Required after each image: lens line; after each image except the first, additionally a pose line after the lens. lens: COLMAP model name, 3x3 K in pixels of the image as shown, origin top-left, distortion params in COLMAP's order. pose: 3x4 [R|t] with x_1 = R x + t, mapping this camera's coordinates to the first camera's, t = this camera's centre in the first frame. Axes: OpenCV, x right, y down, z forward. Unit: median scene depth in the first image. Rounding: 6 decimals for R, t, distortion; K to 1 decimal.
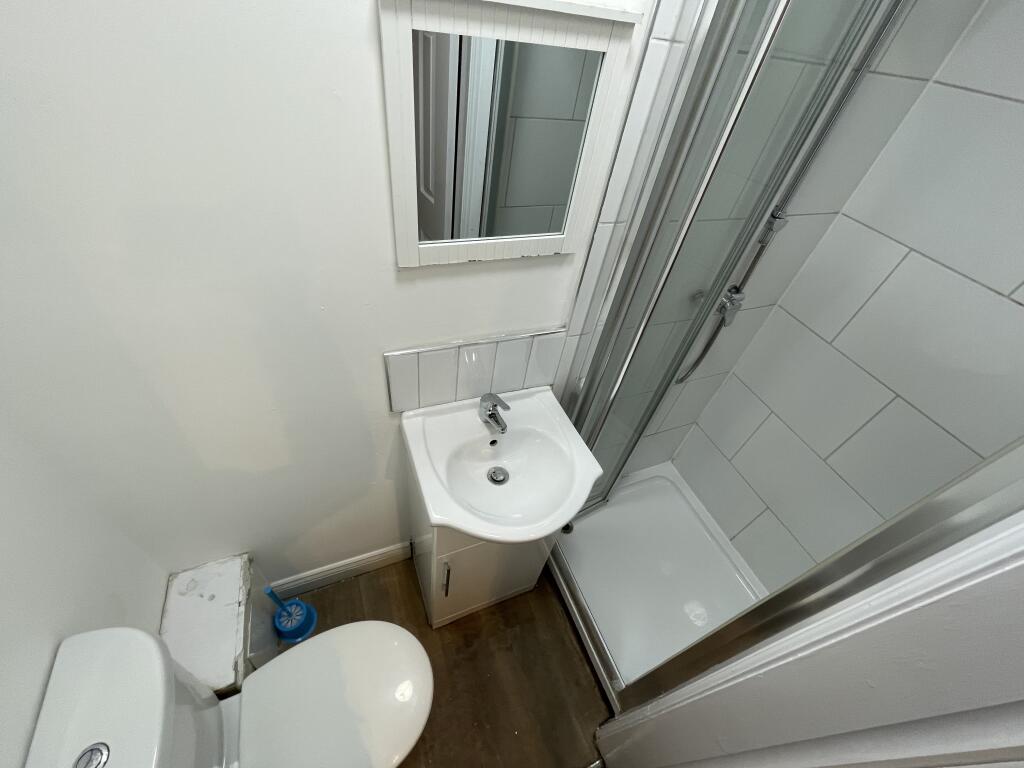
lens RADIAL K [[414.5, 0, 512.0], [0, 414.5, 384.0], [0, 0, 1]] dist [-0.004790, -0.000640]
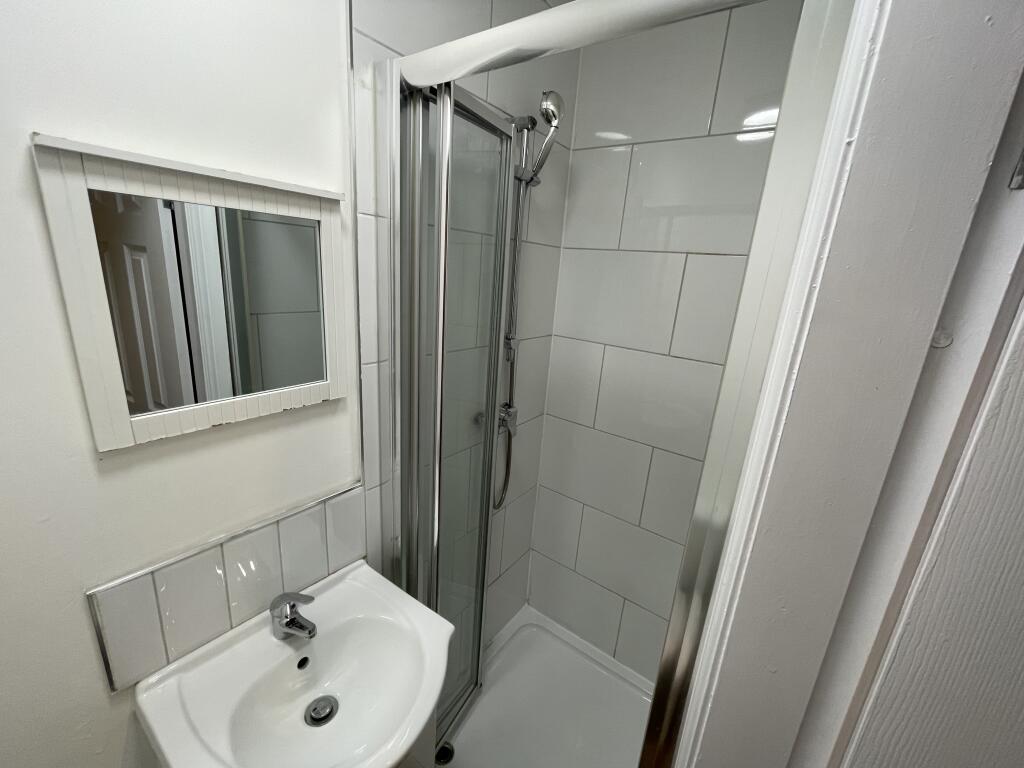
lens RADIAL K [[414.5, 0, 512.0], [0, 414.5, 384.0], [0, 0, 1]] dist [-0.004790, -0.000640]
pose [[0.848392, -0.208118, 0.486742, 0.015703], [0.399940, 0.854380, -0.331787, 0.115340], [-0.346811, 0.476154, 0.808084, 0.063096]]
